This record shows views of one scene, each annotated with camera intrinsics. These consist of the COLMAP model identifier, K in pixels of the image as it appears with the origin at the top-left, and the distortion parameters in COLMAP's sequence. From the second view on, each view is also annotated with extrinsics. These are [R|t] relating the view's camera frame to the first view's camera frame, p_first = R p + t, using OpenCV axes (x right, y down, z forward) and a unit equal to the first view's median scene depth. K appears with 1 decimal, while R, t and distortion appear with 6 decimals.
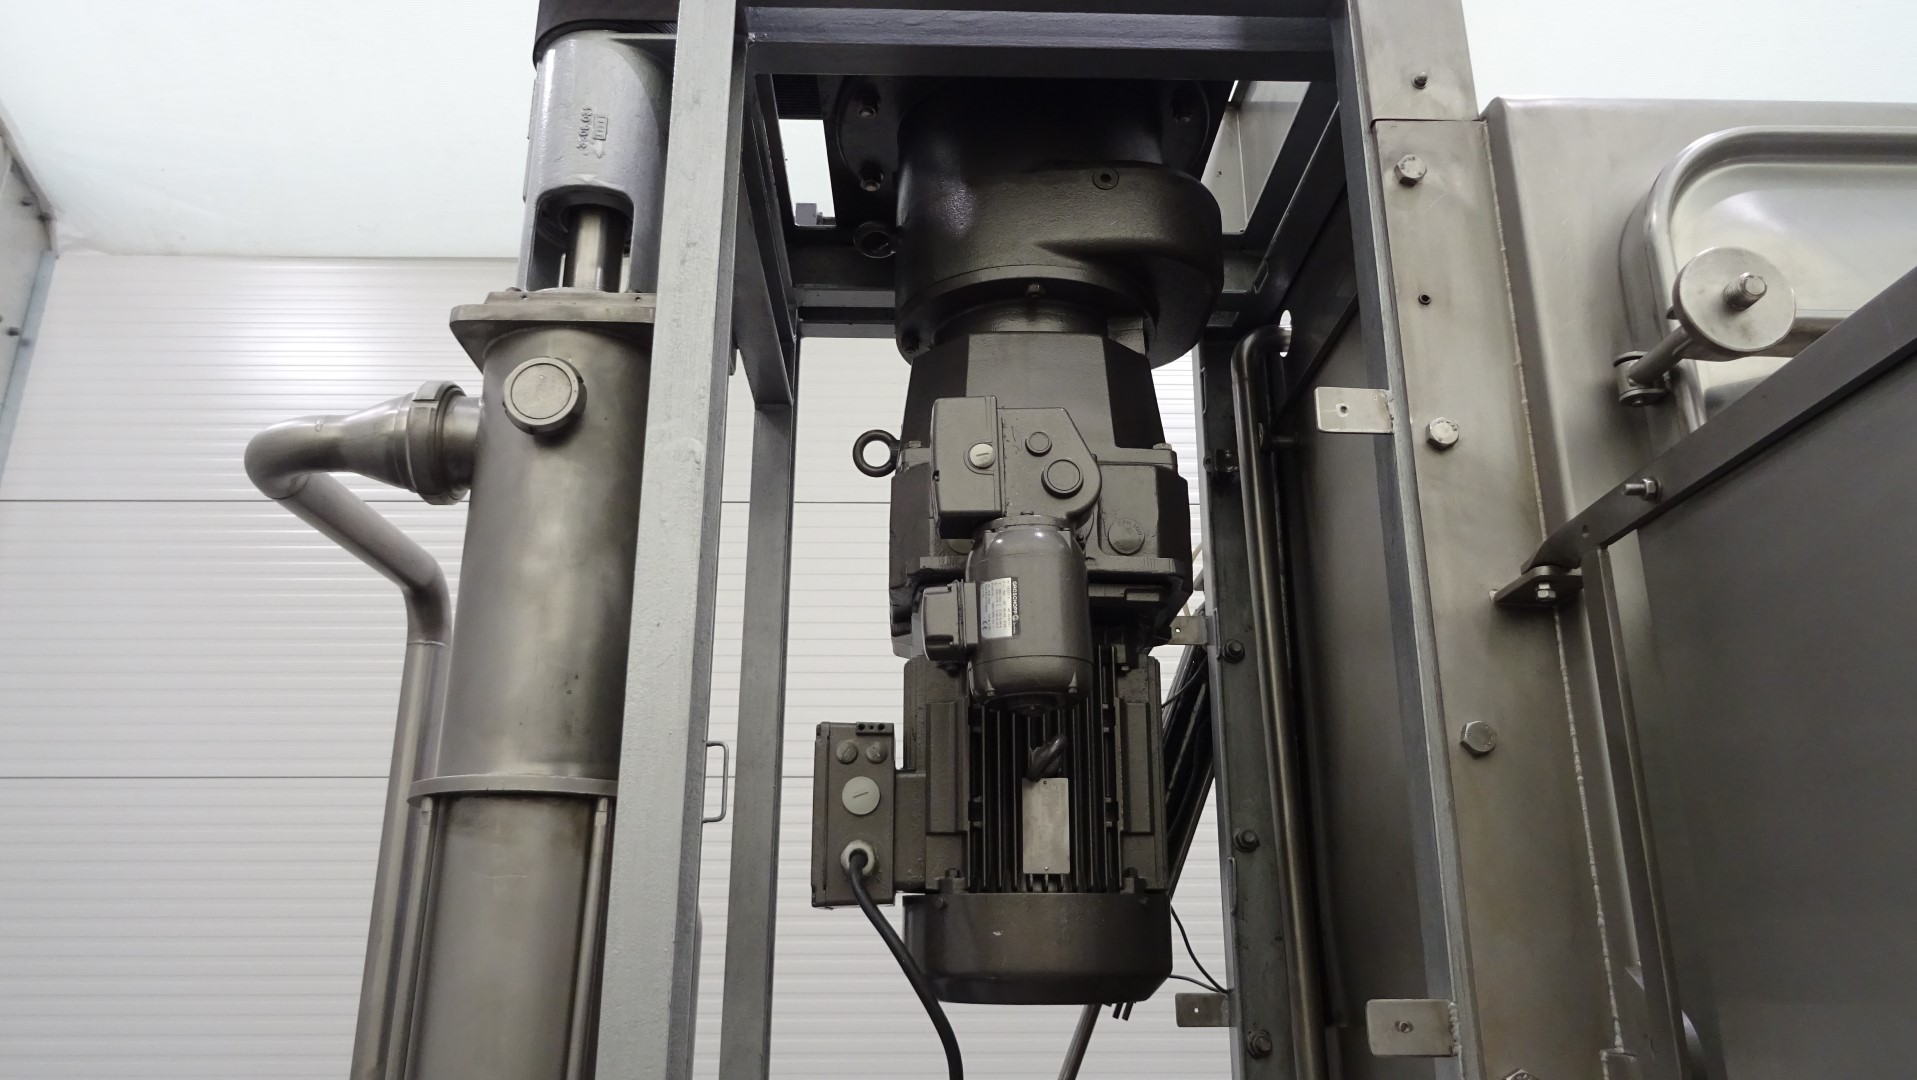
lens RADIAL K [[1361.5, 0, 958.5], [0, 1361.5, 540.0], [0, 0, 1]] dist [-0.005565, -0.003989]
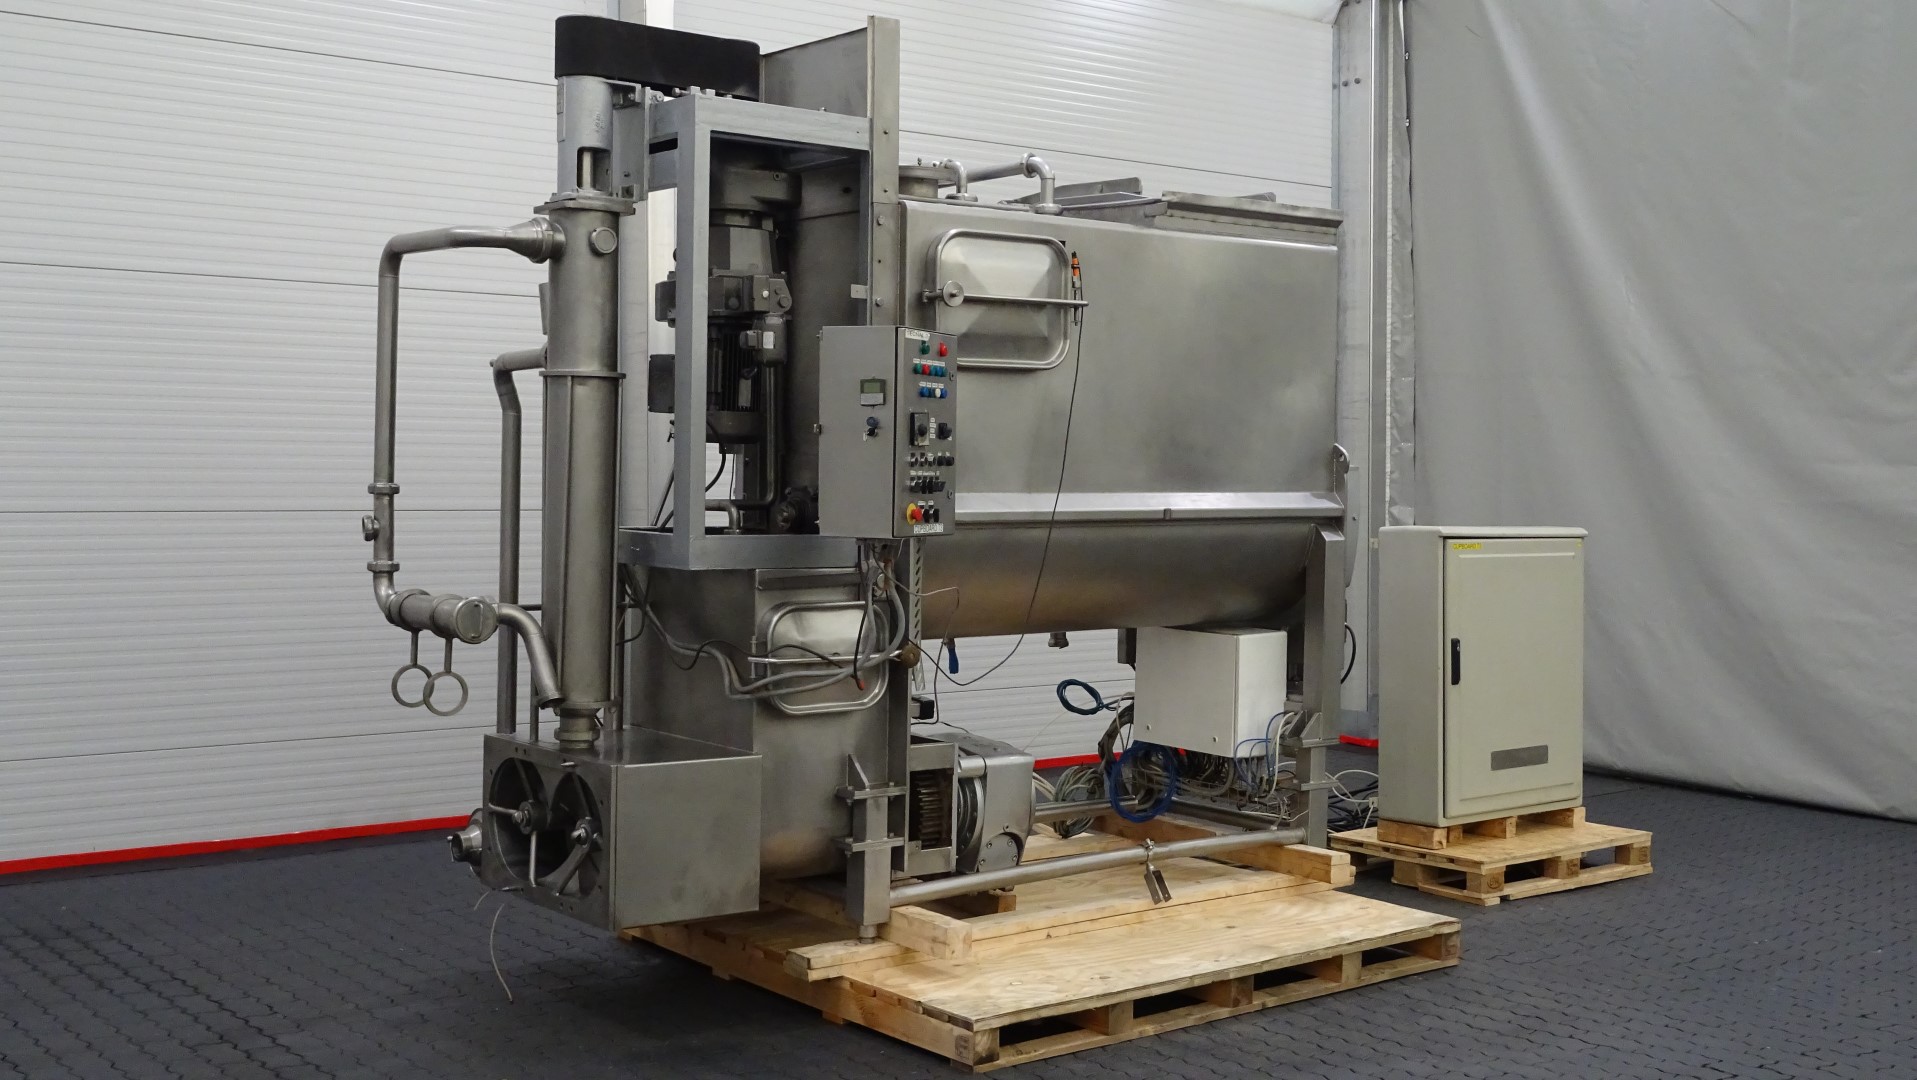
lens RADIAL K [[1996.9, 0, 958.5], [0, 1996.9, 540.0], [0, 0, 1]] dist [-0.010664, -0.003432]
pose [[0.810944, -0.013432, 0.584969, -1.962502], [-0.195414, 0.936118, 0.292397, -0.809527], [-0.551528, -0.351428, 0.756515, -2.563306]]
